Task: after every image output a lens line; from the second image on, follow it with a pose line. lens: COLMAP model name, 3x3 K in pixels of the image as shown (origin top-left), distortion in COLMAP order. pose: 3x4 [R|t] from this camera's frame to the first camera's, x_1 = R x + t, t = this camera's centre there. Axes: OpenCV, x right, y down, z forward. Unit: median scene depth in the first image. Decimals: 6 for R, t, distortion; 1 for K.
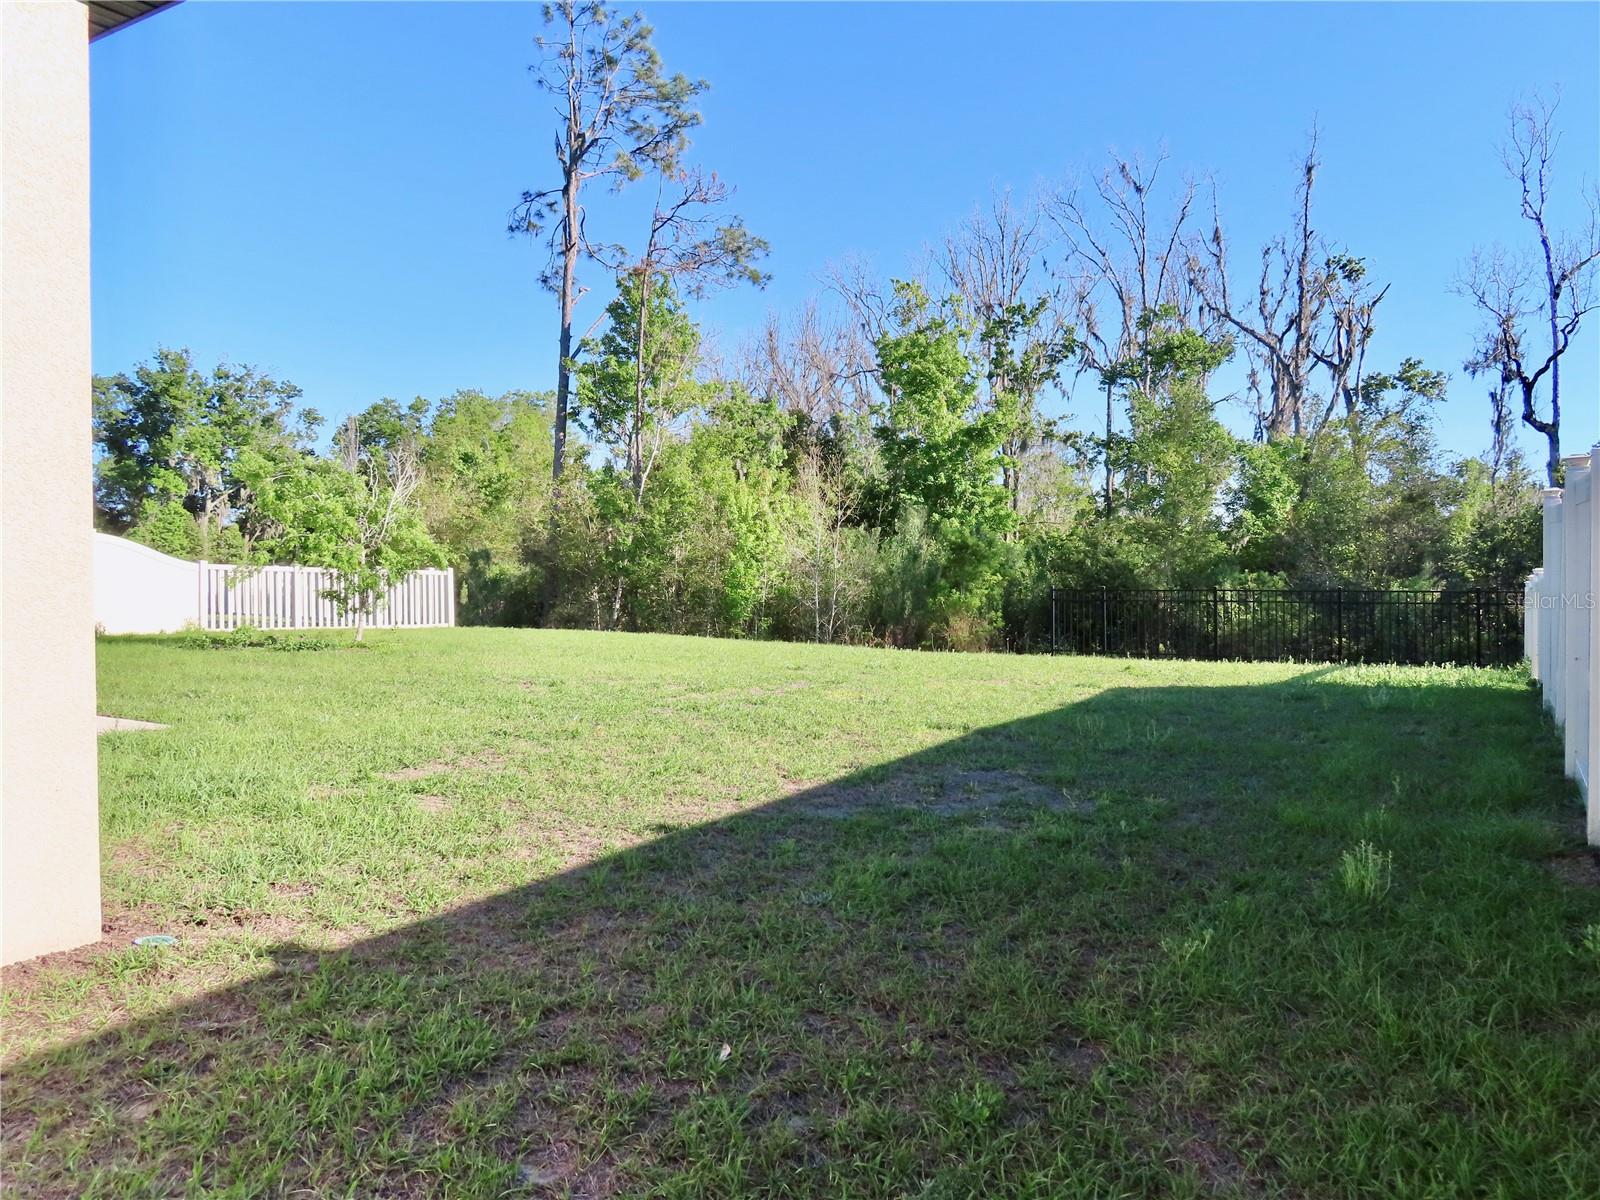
lens RADIAL K [[1164.2, 0, 800.0], [0, 1164.2, 600.0], [0, 0, 1]] dist [0.005874, 0.003873]
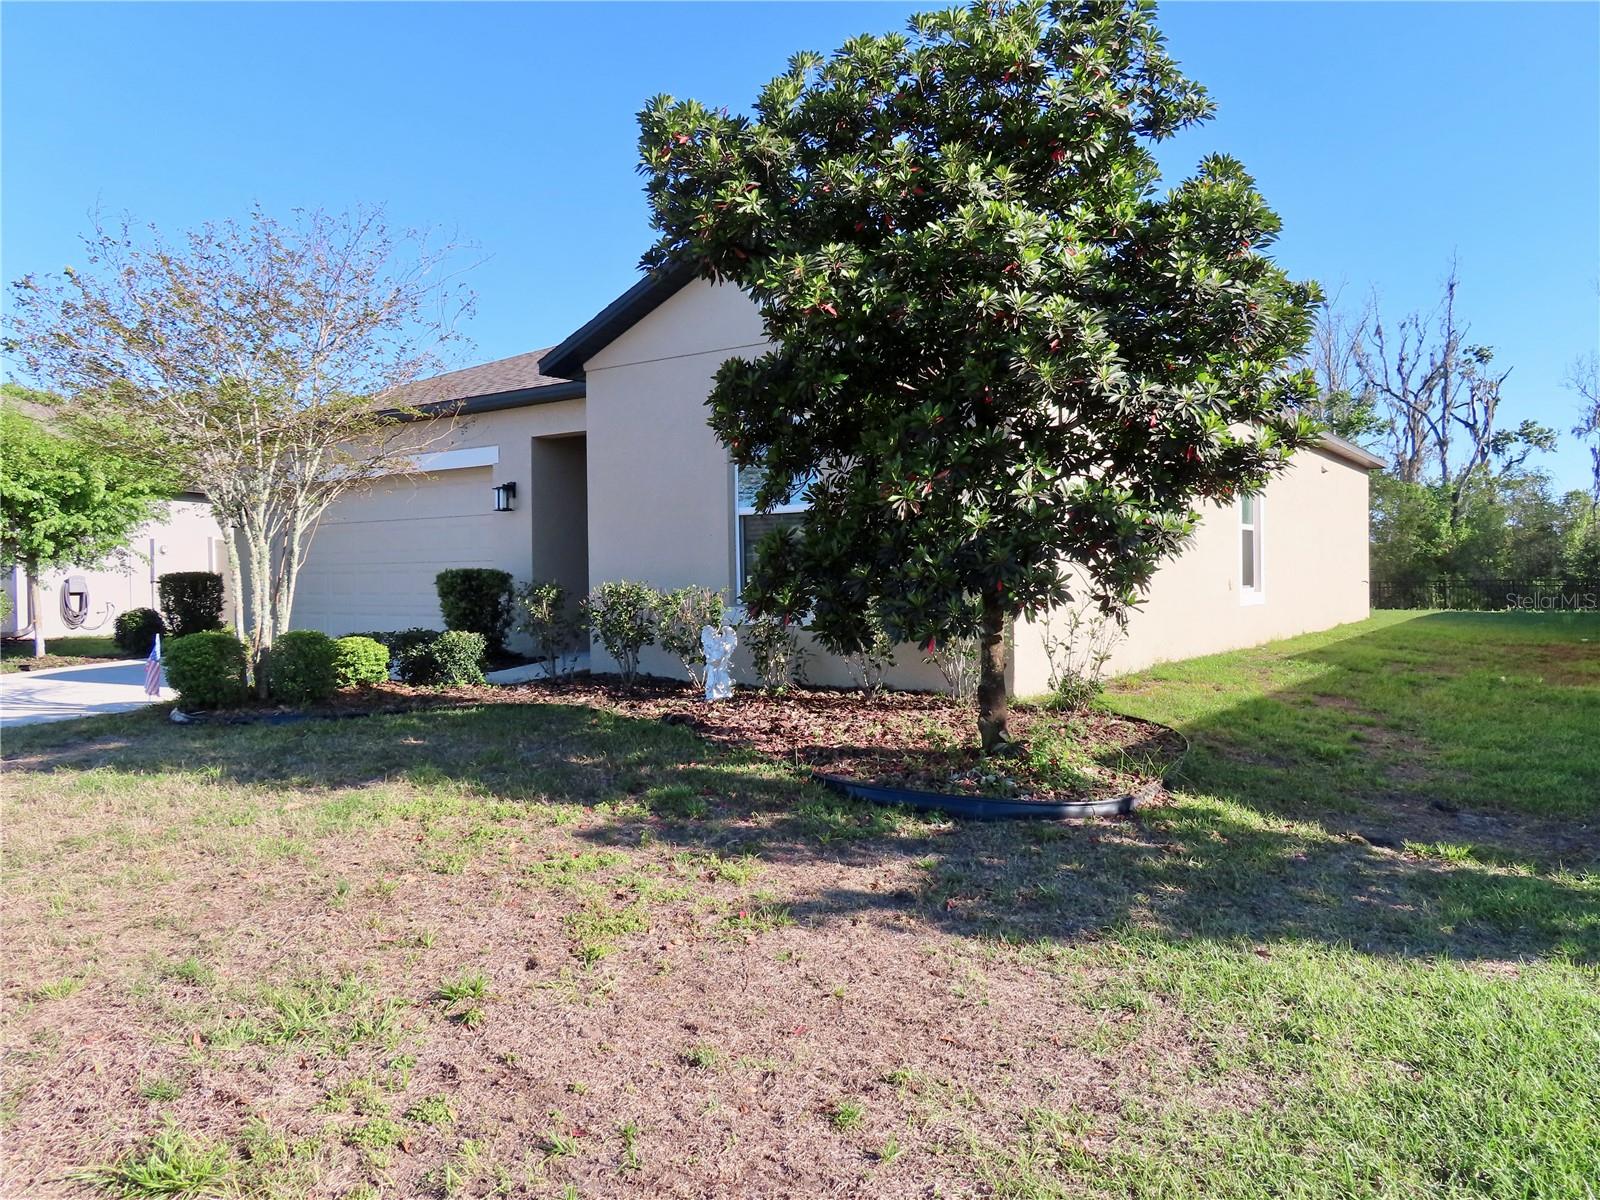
lens RADIAL K [[1164.2, 0, 800.0], [0, 1164.2, 600.0], [0, 0, 1]] dist [0.005874, 0.003873]
pose [[0.998040, -0.006343, -0.062261, -0.239349], [0.005326, 0.999850, -0.016482, 0.019848], [0.062356, 0.016118, 0.997924, -0.403909]]
